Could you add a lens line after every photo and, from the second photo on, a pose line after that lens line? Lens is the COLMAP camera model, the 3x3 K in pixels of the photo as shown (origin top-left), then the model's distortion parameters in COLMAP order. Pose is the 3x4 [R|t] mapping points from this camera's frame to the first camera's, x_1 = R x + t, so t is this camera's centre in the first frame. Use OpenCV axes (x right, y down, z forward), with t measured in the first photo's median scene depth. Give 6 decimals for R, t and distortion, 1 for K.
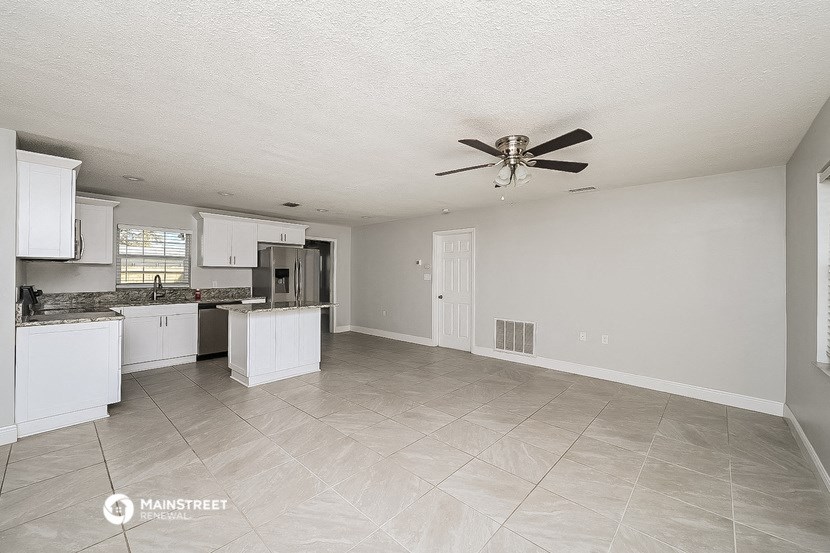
lens RADIAL K [[332.1, 0, 415.3], [0, 332.1, 272.3], [0, 0, 1]] dist [-0.000741, 0.000345]
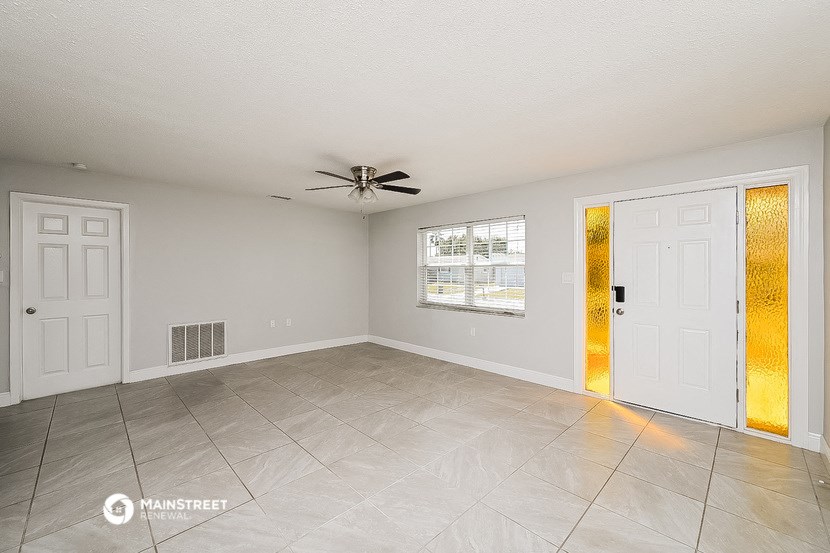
lens RADIAL K [[332.1, 0, 415.3], [0, 332.1, 272.3], [0, 0, 1]] dist [-0.000741, 0.000345]
pose [[0.051716, -0.012049, 0.998589, -0.566371], [-0.009081, 0.999880, 0.012535, -0.004828], [-0.998621, -0.009717, 0.051600, 0.406819]]
